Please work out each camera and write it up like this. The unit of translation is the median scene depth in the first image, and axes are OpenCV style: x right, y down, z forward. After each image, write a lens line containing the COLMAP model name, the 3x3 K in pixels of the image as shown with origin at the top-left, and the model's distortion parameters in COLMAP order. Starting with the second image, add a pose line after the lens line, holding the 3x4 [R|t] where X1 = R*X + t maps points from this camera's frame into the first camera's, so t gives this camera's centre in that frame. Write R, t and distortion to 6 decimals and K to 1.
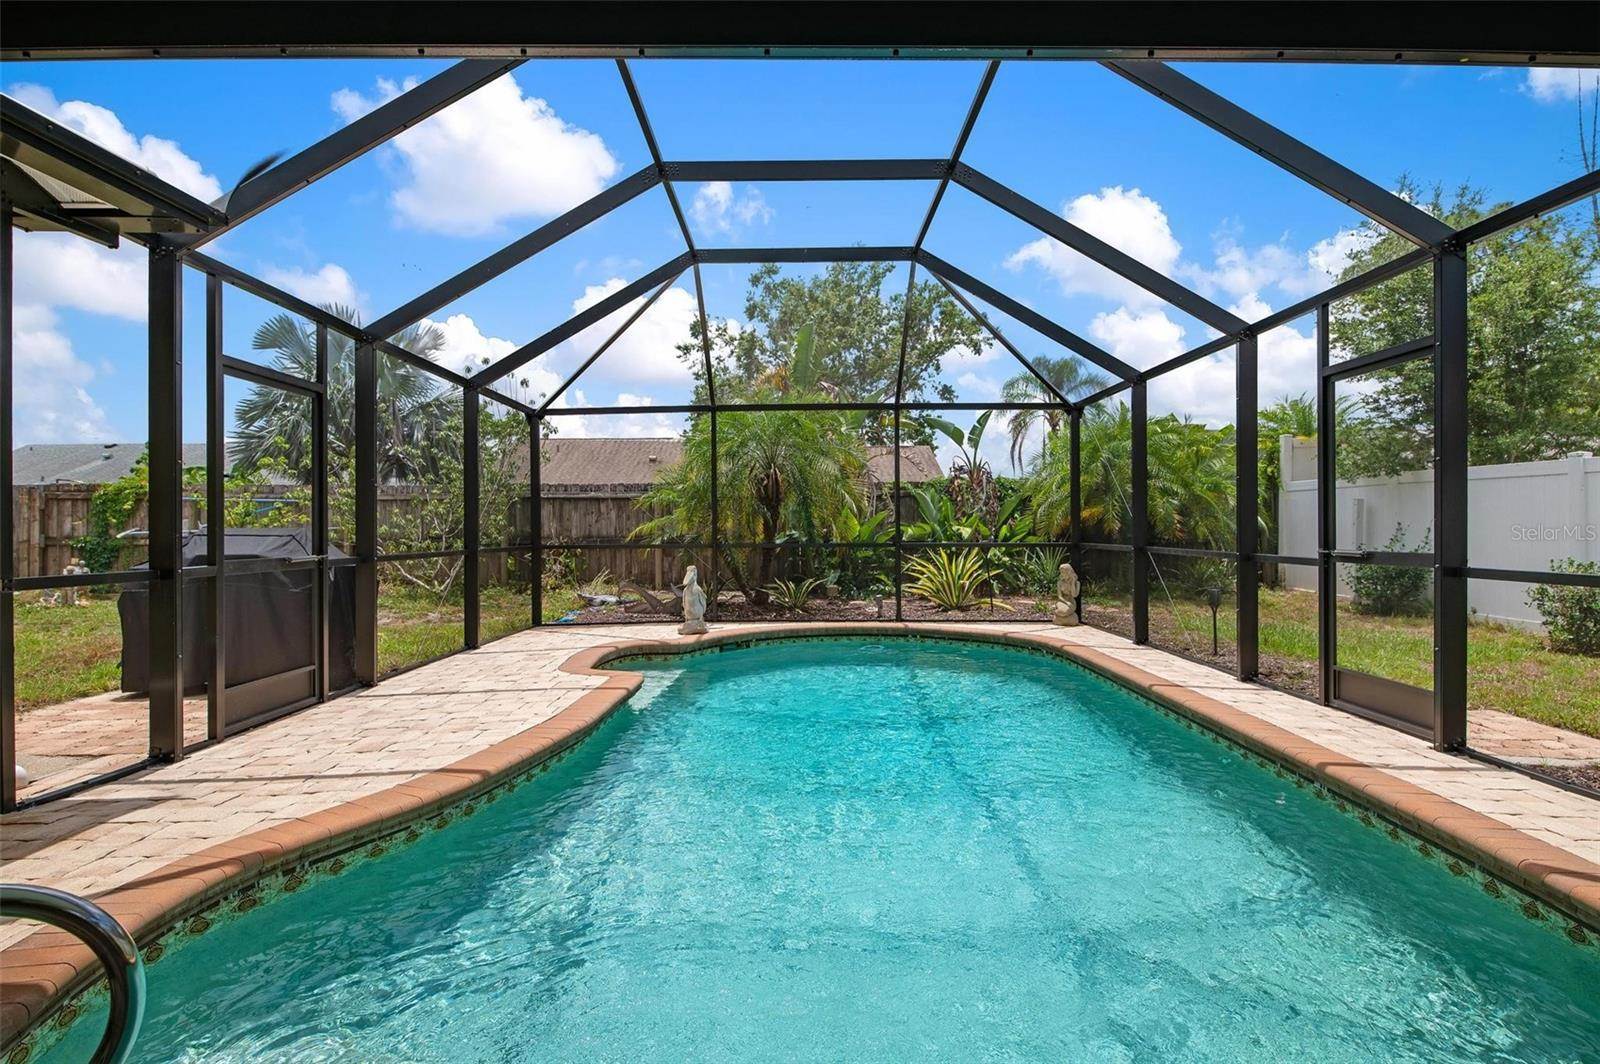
lens RADIAL K [[810.2, 0, 807.3], [0, 810.2, 536.3], [0, 0, 1]] dist [0.001511, -0.001190]
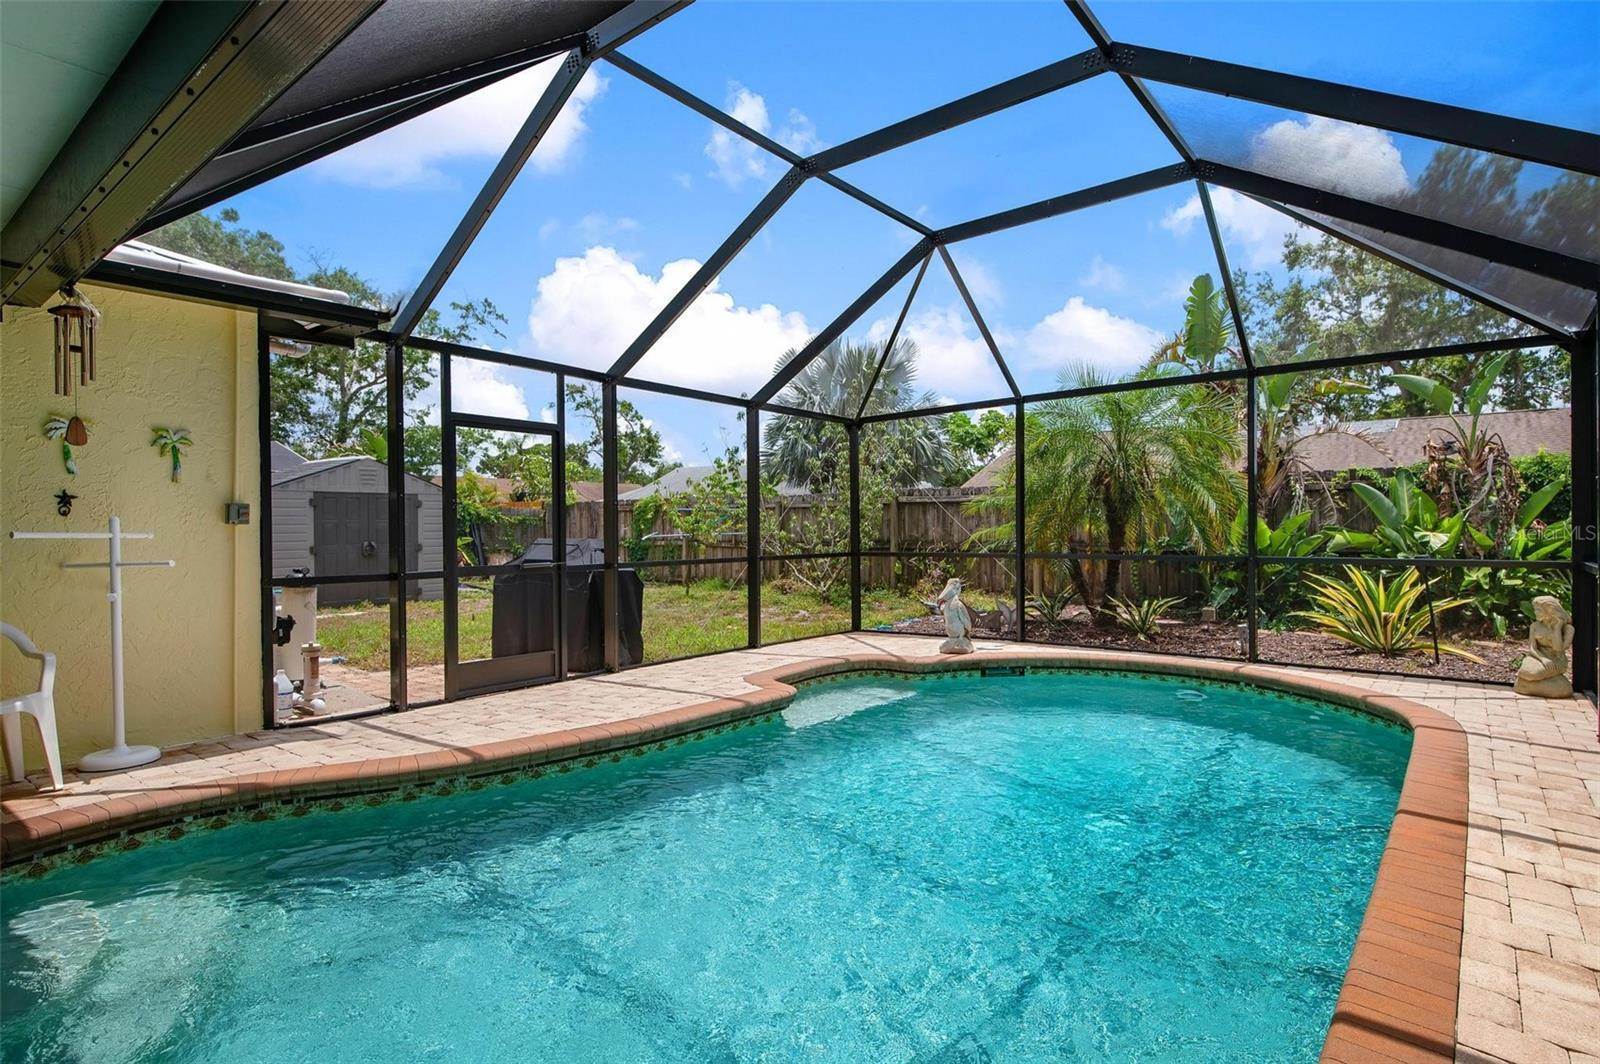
lens RADIAL K [[842.4, 0, 800.0], [0, 842.4, 532.0], [0, 0, 1]] dist [0.003294, -0.000021]
pose [[0.772972, 0.000348, -0.634440, 0.303681], [-0.002515, 0.999994, -0.002515, -0.011860], [0.634435, 0.003540, 0.772968, 0.150949]]
